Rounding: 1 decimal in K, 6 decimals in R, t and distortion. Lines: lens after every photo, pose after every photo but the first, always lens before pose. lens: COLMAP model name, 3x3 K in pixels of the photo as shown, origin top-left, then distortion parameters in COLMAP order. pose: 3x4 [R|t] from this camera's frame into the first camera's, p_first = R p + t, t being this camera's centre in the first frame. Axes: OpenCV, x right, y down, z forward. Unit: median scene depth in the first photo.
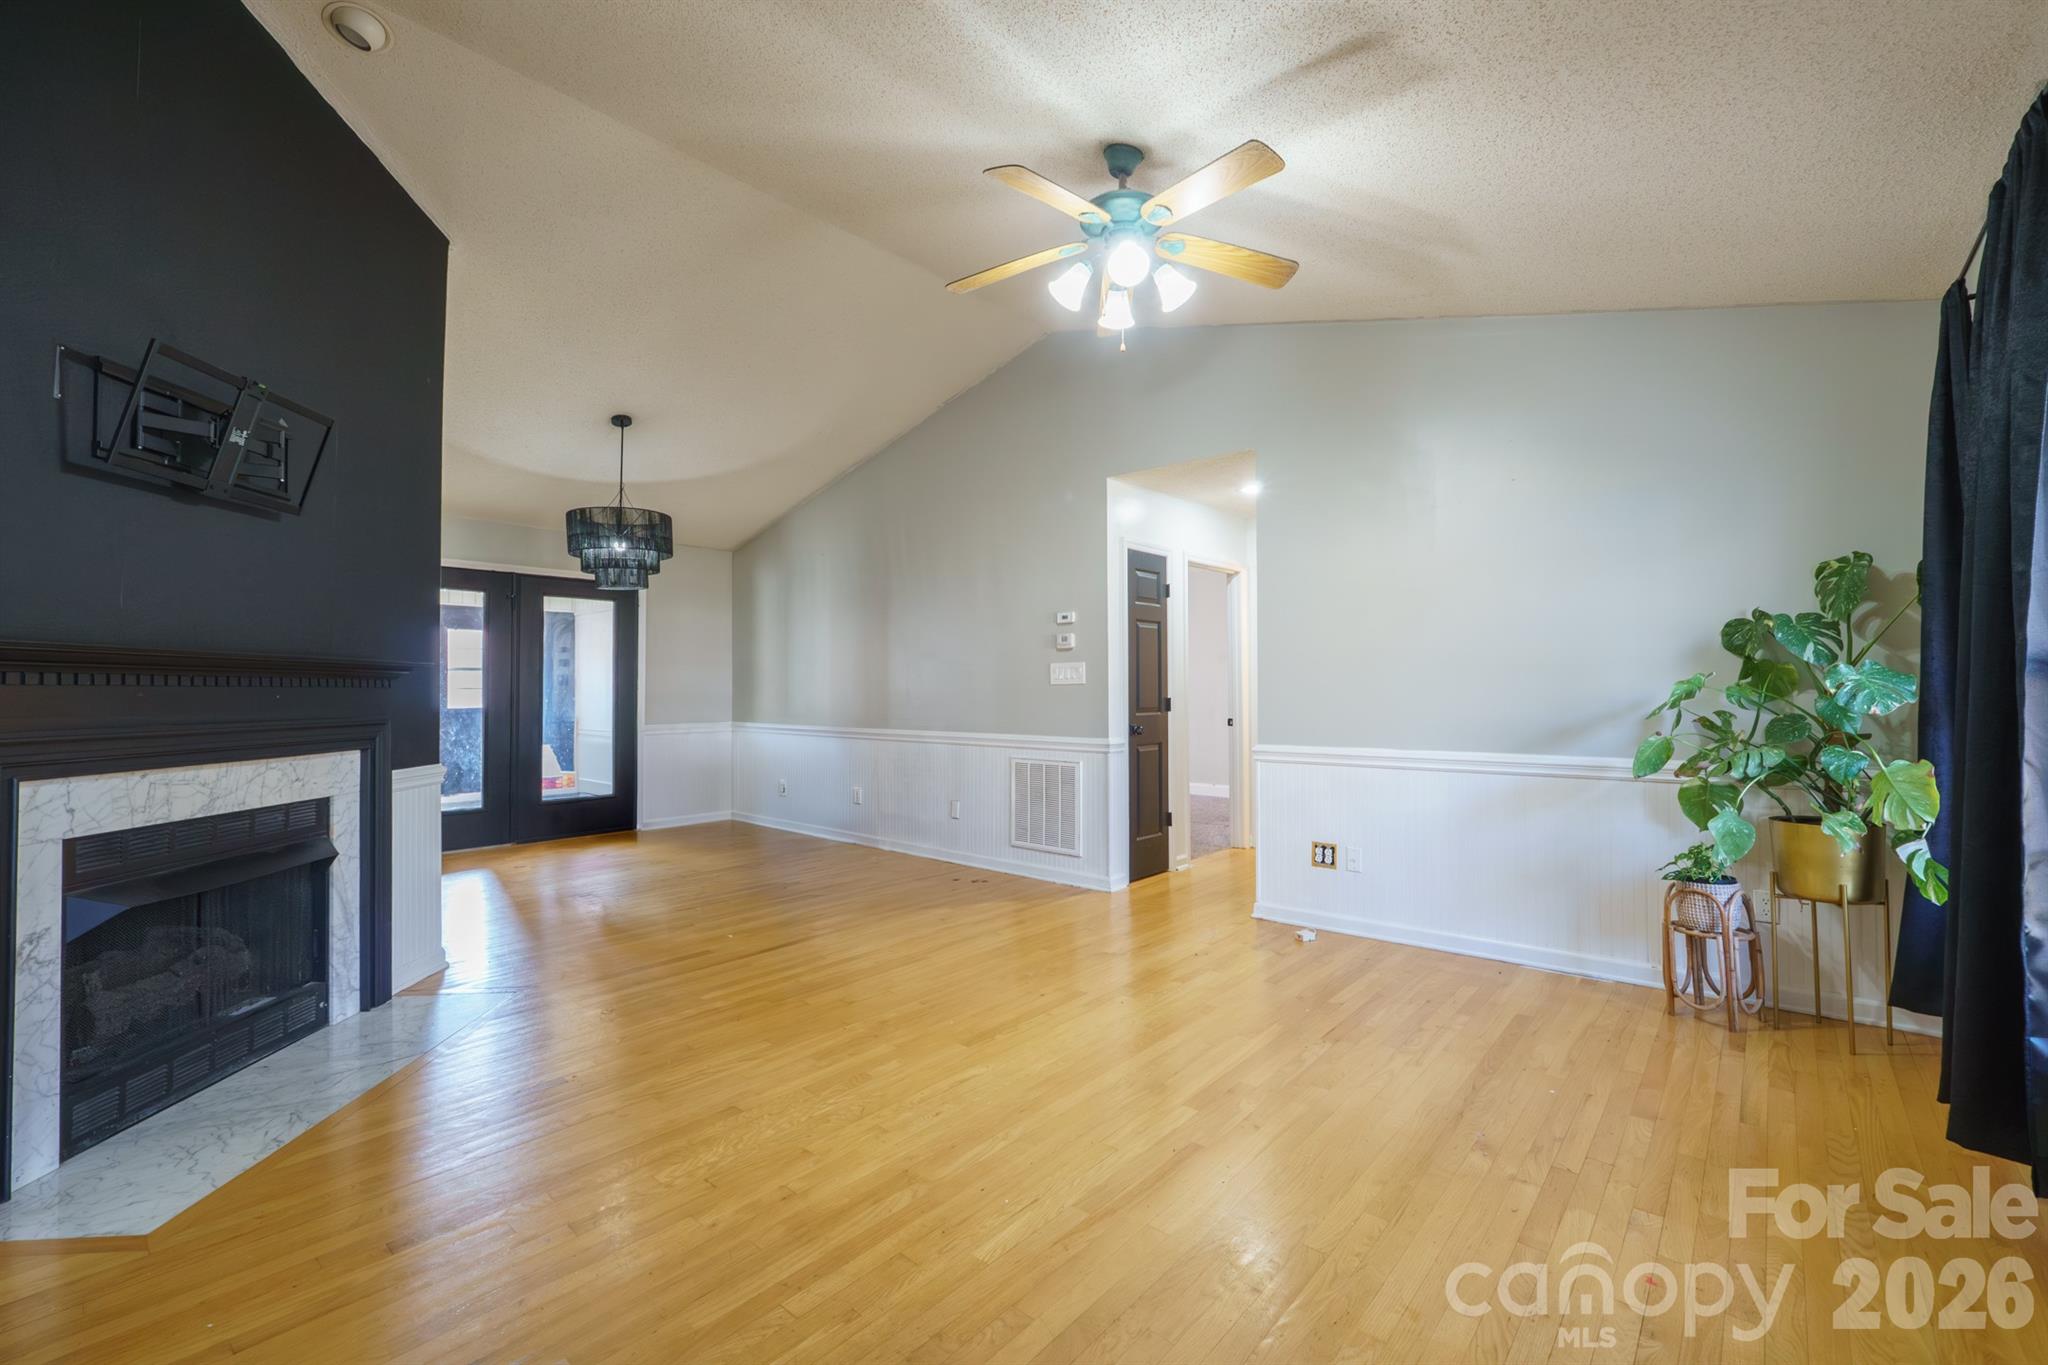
lens RADIAL K [[888.8, 0, 1024.0], [0, 888.8, 682.5], [0, 0, 1]] dist [-0.002249, -0.000433]
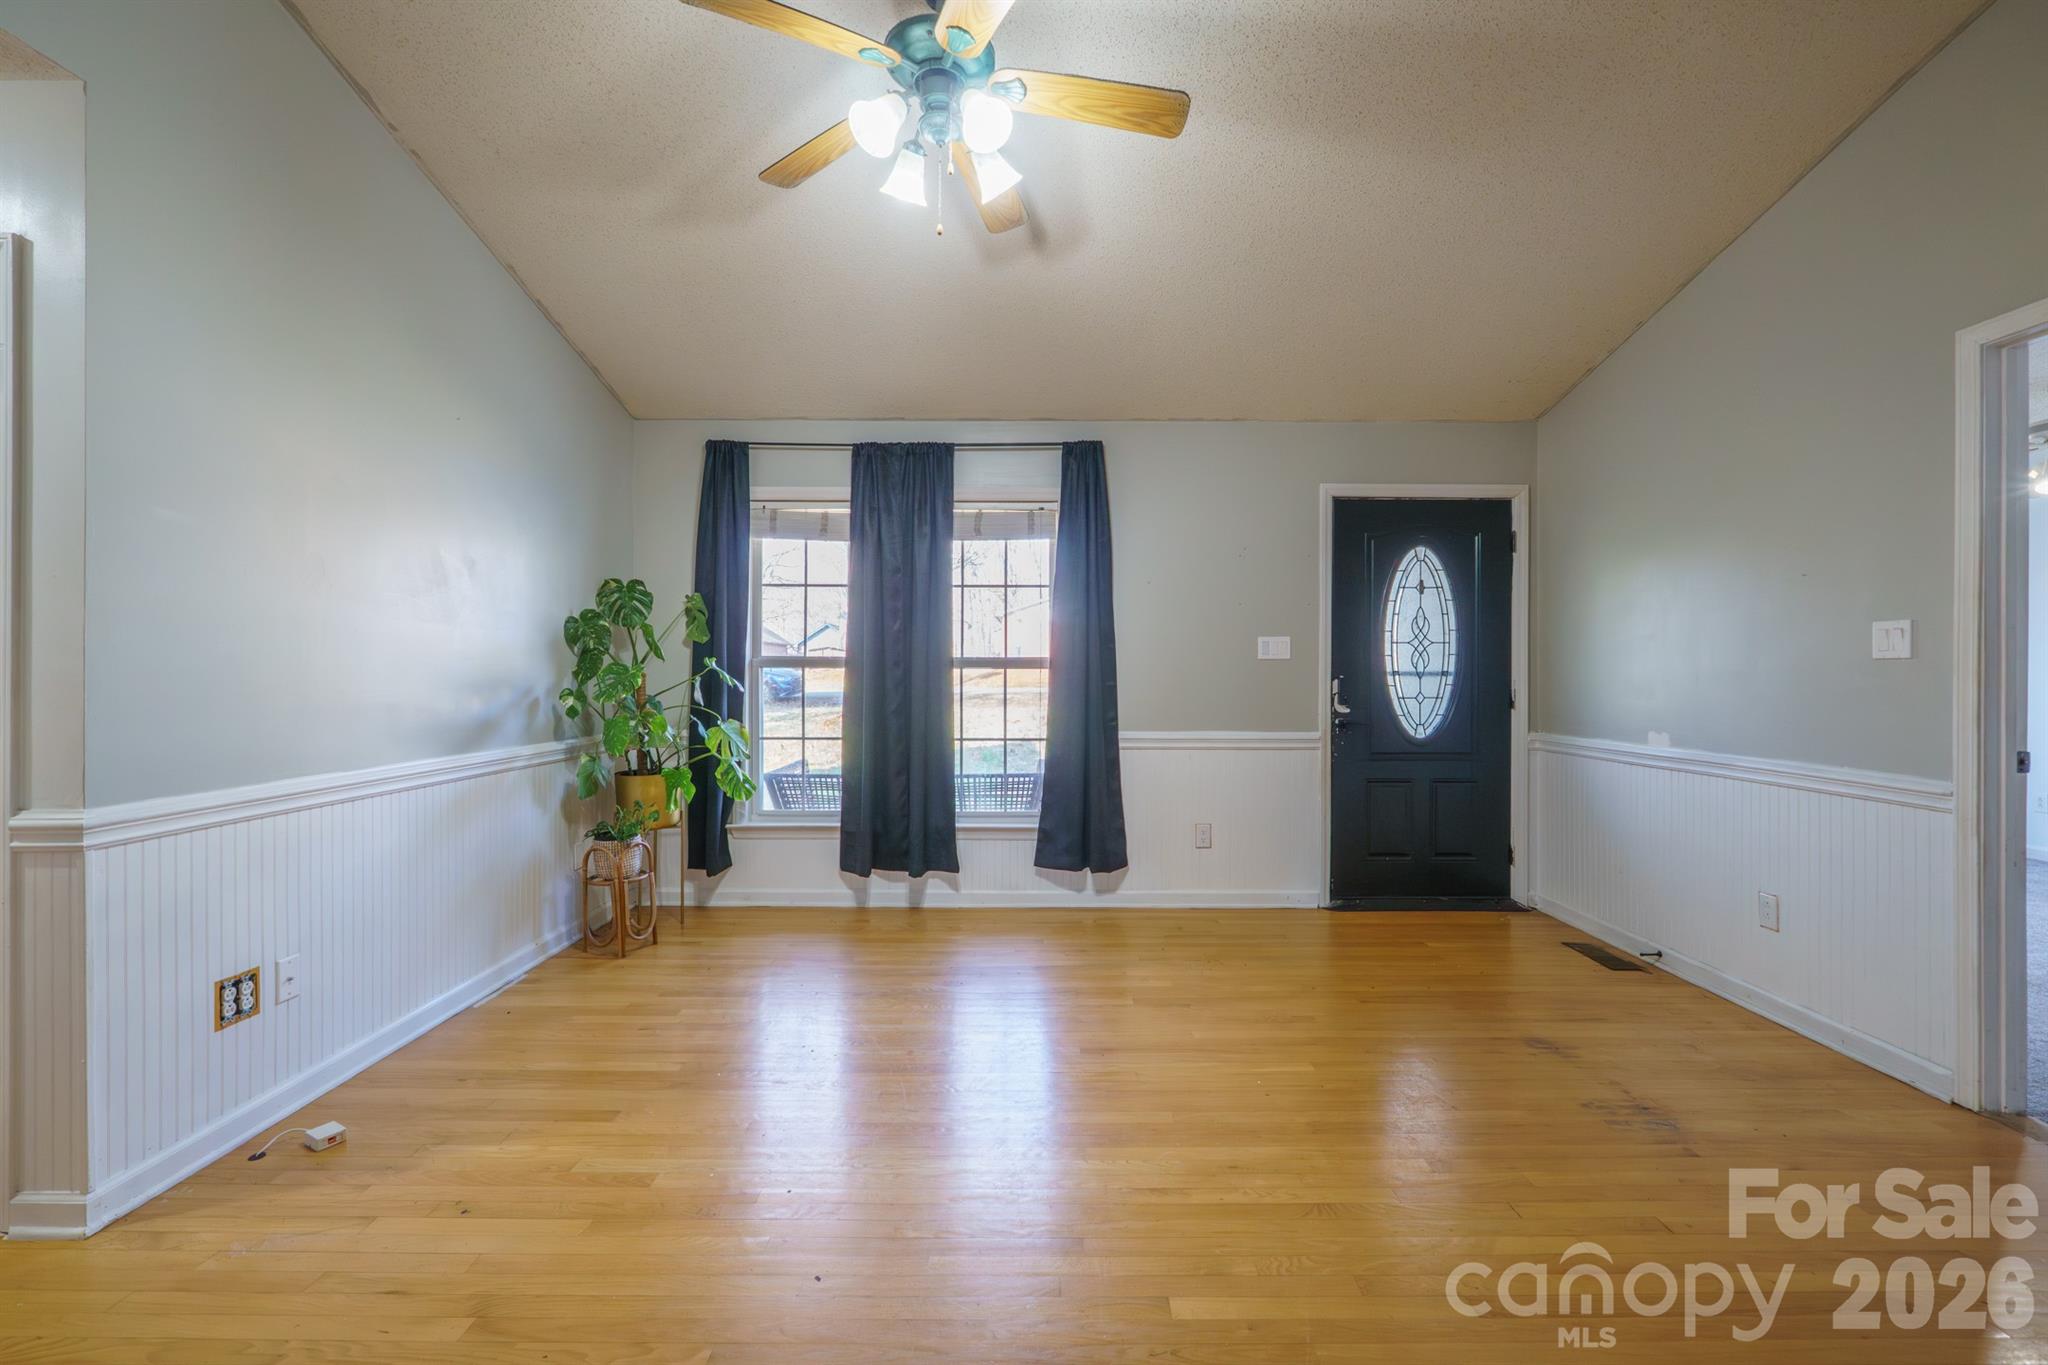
lens RADIAL K [[888.8, 0, 1024.0], [0, 888.8, 682.5], [0, 0, 1]] dist [-0.002249, -0.000433]
pose [[-0.677221, -0.004054, 0.735768, -0.437038], [-0.004123, 0.999990, 0.001714, 0.010876], [-0.735768, -0.001873, -0.677231, 1.272682]]
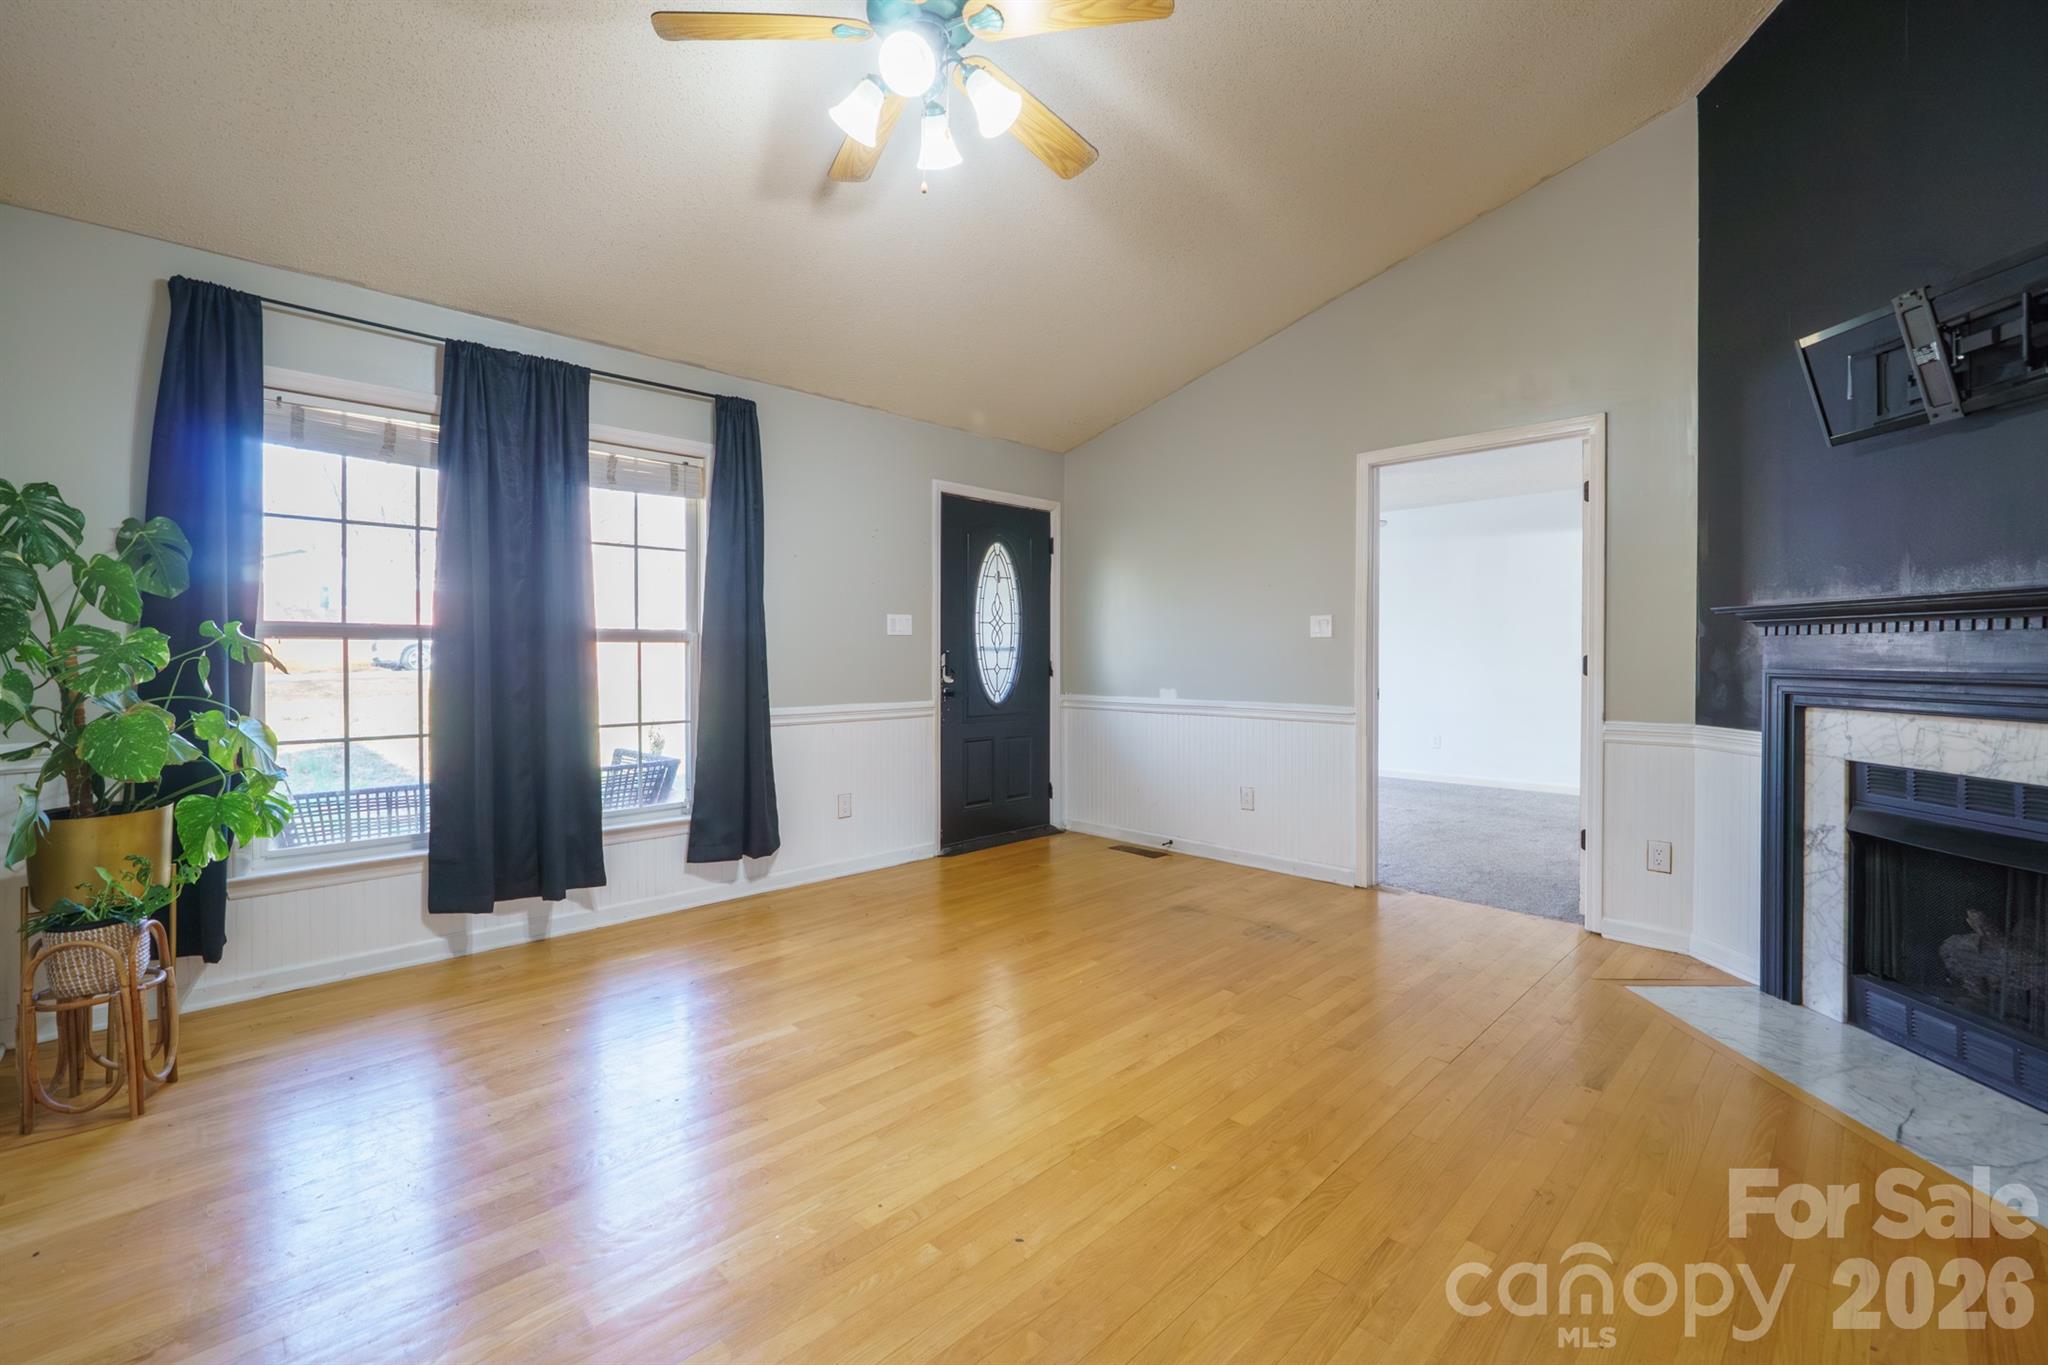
lens RADIAL K [[877.9, 0, 1073.2], [0, 877.9, 674.6], [0, 0, 1]] dist [-0.001043, -0.000109]
pose [[-0.999760, 0.007542, 0.020575, -0.025745], [0.007833, 0.999870, 0.014063, 0.022505], [-0.020467, 0.014221, -0.999689, 1.515866]]
